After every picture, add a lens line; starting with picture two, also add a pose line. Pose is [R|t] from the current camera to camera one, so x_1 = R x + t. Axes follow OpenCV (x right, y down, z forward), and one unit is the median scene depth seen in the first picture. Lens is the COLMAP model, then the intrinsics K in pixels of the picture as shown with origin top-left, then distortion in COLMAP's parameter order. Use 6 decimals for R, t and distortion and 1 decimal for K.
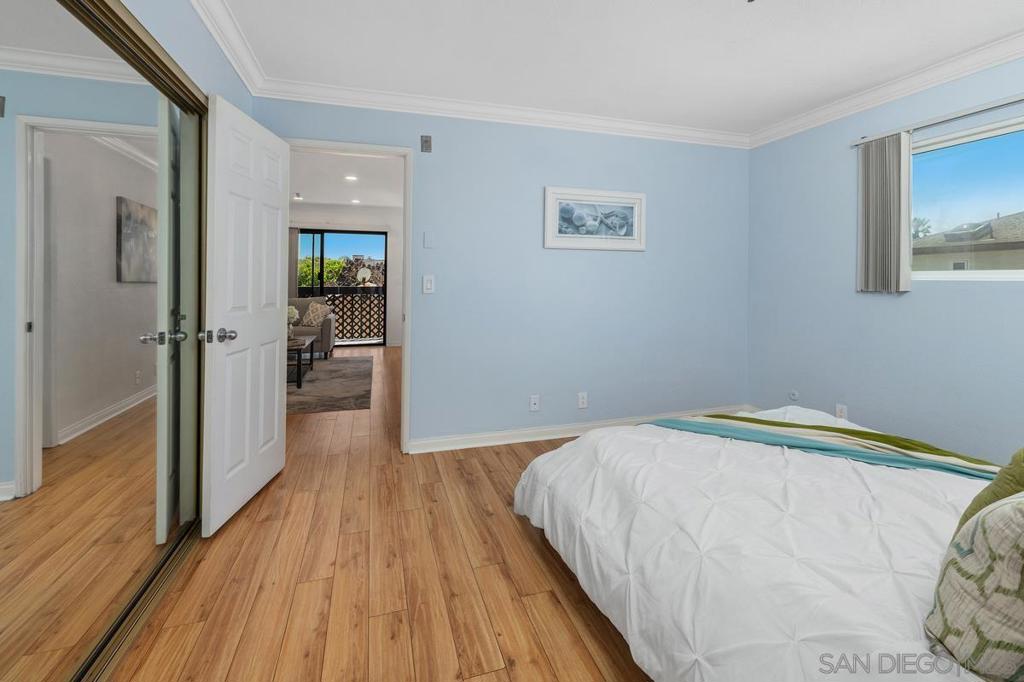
lens RADIAL K [[434.1, 0, 512.6], [0, 434.1, 266.6], [0, 0, 1]] dist [0.007724, -0.000376]
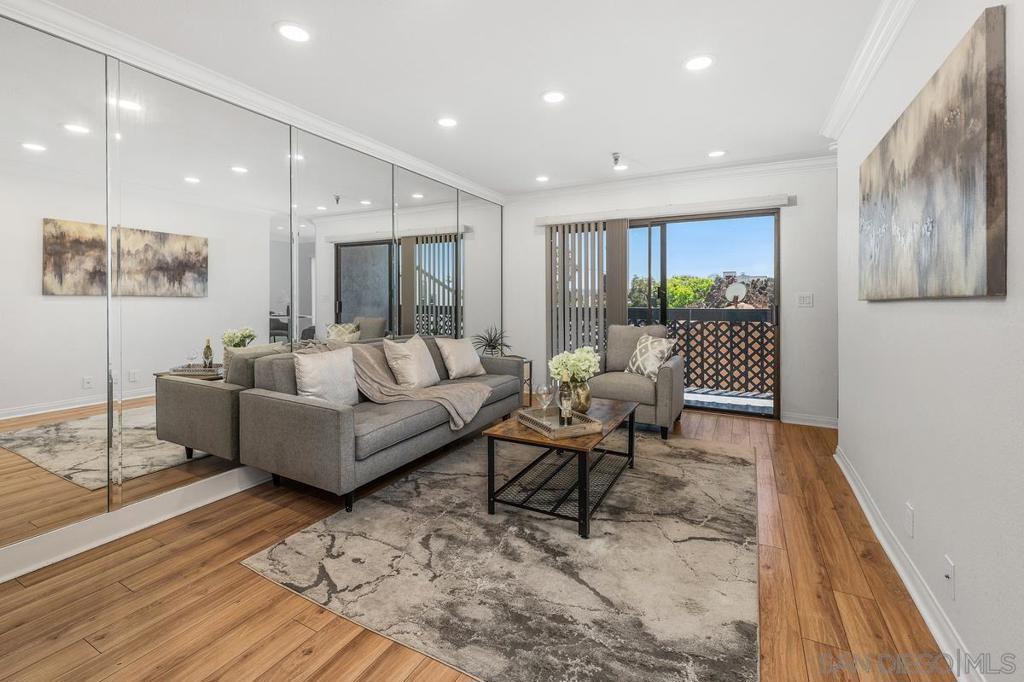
lens RADIAL K [[446.1, 0, 504.1], [0, 446.1, 301.3], [0, 0, 1]] dist [0.000162, -0.000635]
pose [[0.688921, -0.002906, -0.724830, -0.105681], [0.026351, 0.999431, 0.021039, 0.012441], [0.724357, -0.033594, 0.688606, 0.316677]]
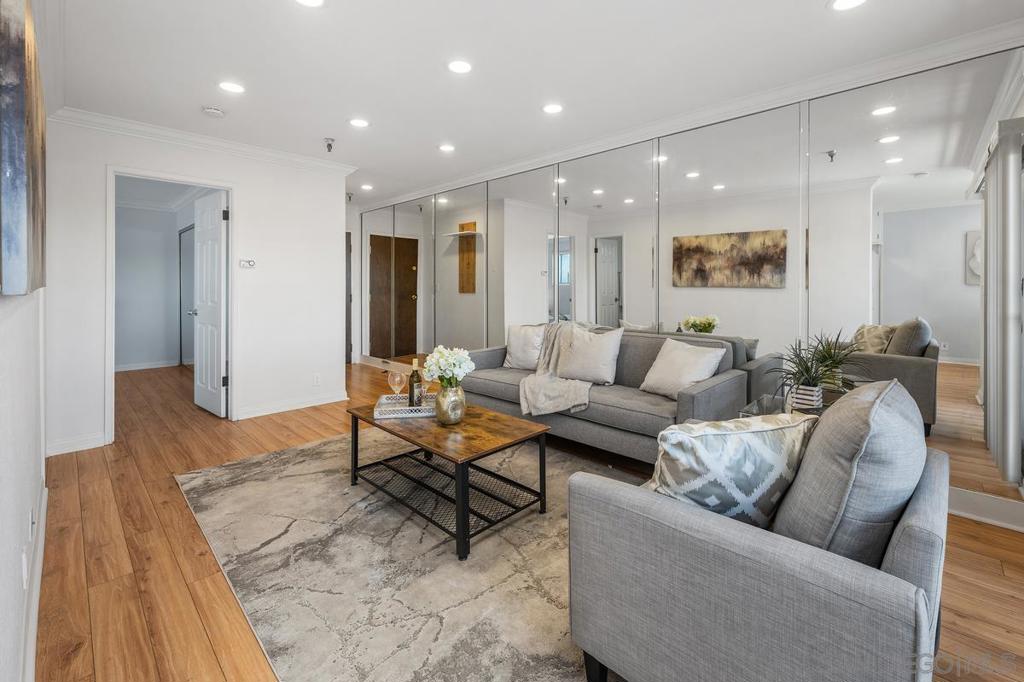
lens RADIAL K [[434.1, 0, 503.6], [0, 434.1, 294.7], [0, 0, 1]] dist [0.007724, -0.000376]
pose [[-0.887618, -0.003601, -0.460566, -0.208124], [0.002878, 0.999907, -0.013364, 0.025840], [0.460571, -0.013188, -0.887525, 0.820318]]
